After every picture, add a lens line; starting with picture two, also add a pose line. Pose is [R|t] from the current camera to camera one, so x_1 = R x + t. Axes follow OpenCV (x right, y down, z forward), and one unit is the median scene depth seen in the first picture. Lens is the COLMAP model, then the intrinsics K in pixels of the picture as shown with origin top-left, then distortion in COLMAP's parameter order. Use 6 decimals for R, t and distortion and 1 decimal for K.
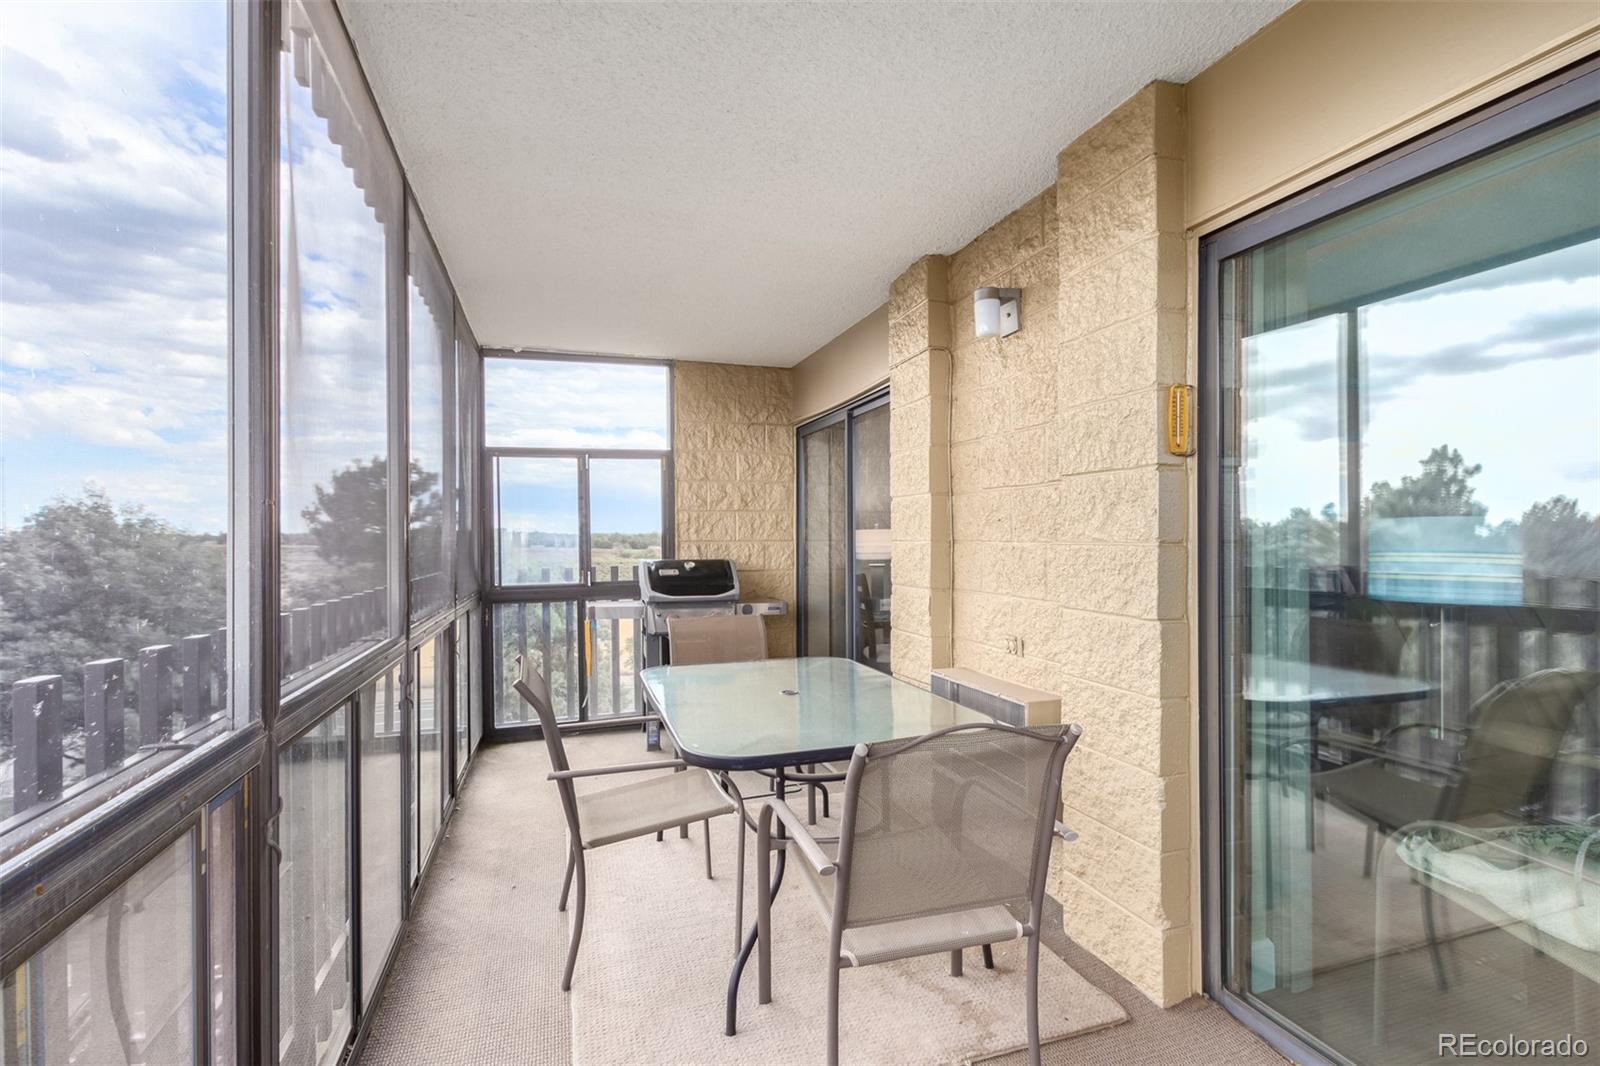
lens RADIAL K [[764.4, 0, 796.1], [0, 764.4, 542.3], [0, 0, 1]] dist [0.000378, -0.000902]
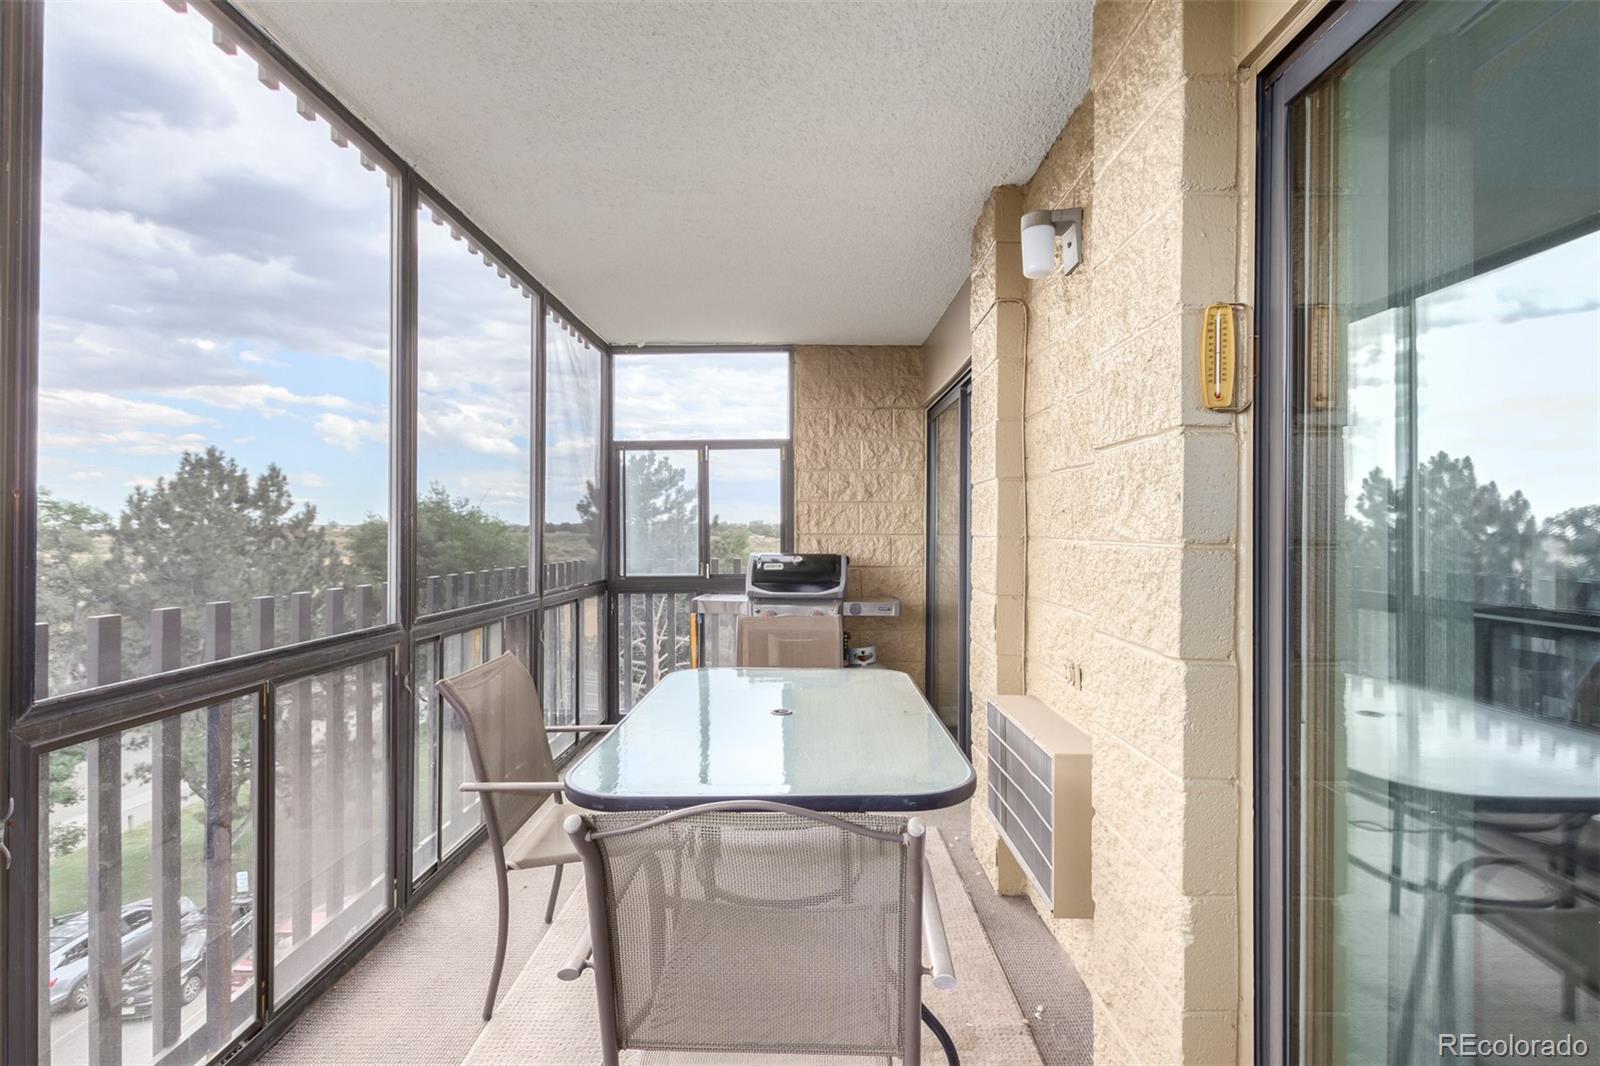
lens RADIAL K [[751.0, 0, 800.0], [0, 751.0, 533.0], [0, 0, 1]] dist [0.000313, -0.000575]
pose [[0.949635, 0.009064, -0.313228, 0.176497], [-0.009868, 0.999951, -0.000980, -0.002342], [0.313204, 0.004022, 0.949678, 0.133531]]
